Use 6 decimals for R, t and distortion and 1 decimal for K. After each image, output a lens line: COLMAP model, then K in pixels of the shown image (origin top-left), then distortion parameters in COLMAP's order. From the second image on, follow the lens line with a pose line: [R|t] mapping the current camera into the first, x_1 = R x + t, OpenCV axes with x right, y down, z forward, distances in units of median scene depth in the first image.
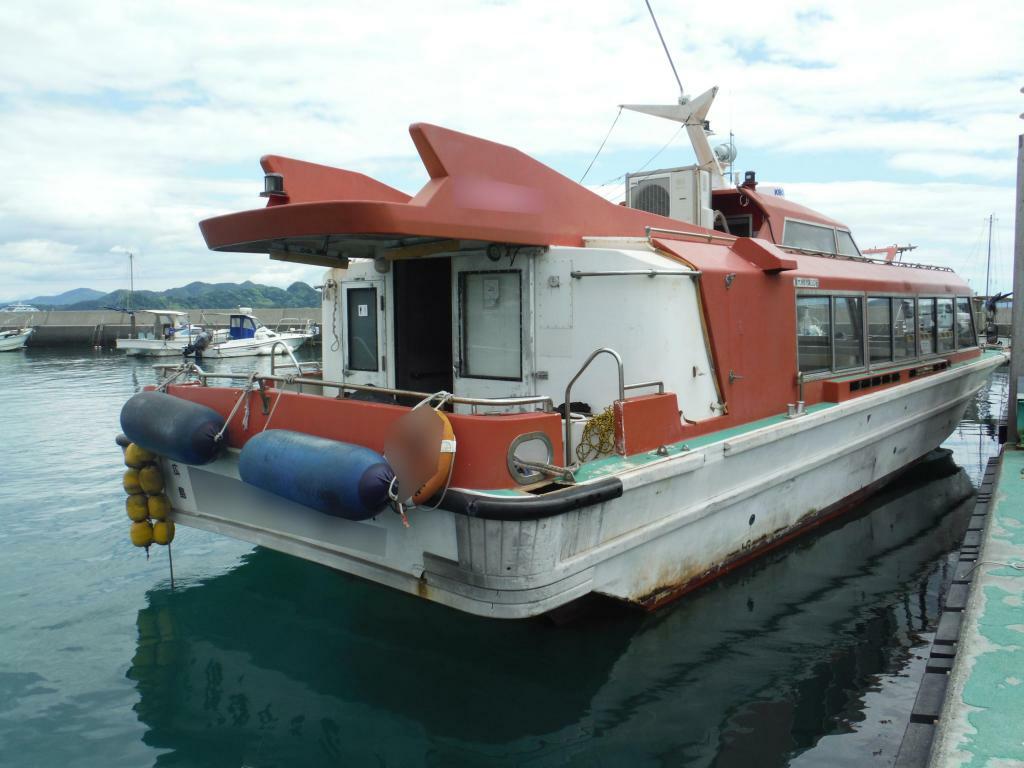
lens RADIAL K [[889.7, 0, 512.0], [0, 889.7, 384.0], [0, 0, 1]] dist [-0.056647, 0.022031]
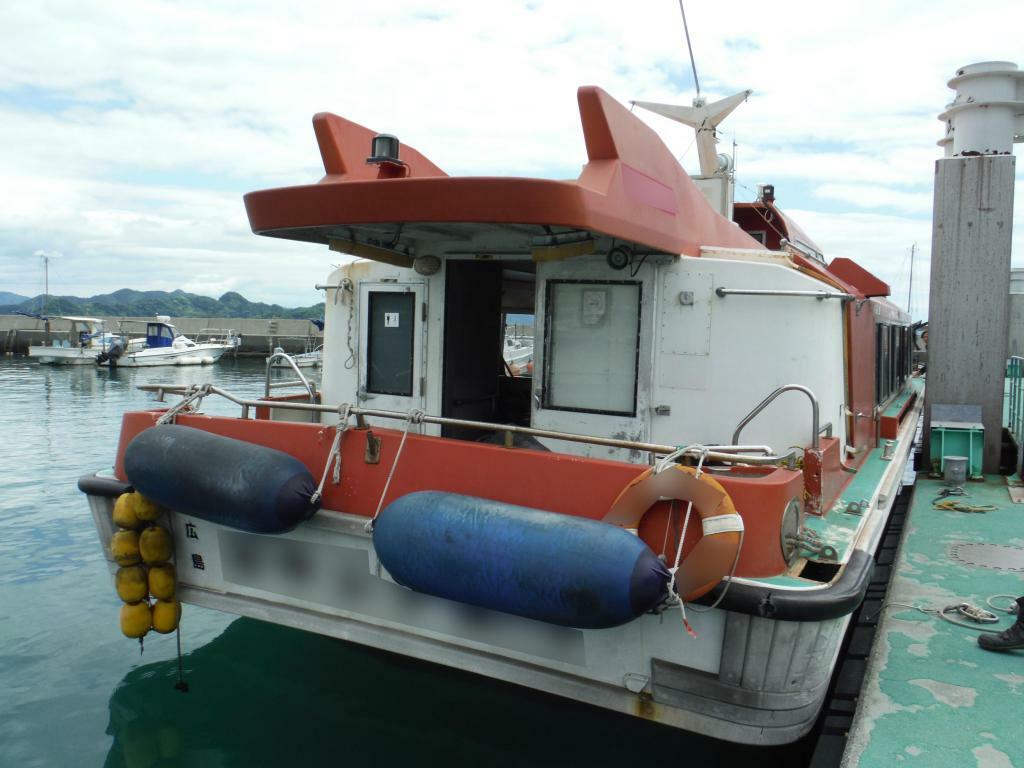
lens RADIAL K [[889.7, 0, 512.0], [0, 889.7, 384.0], [0, 0, 1]] dist [-0.056647, 0.022031]
pose [[0.973448, 0.025174, 0.227522, -0.288834], [-0.023224, 0.999667, -0.011243, -0.021781], [-0.227729, 0.005661, 0.973708, 0.228070]]
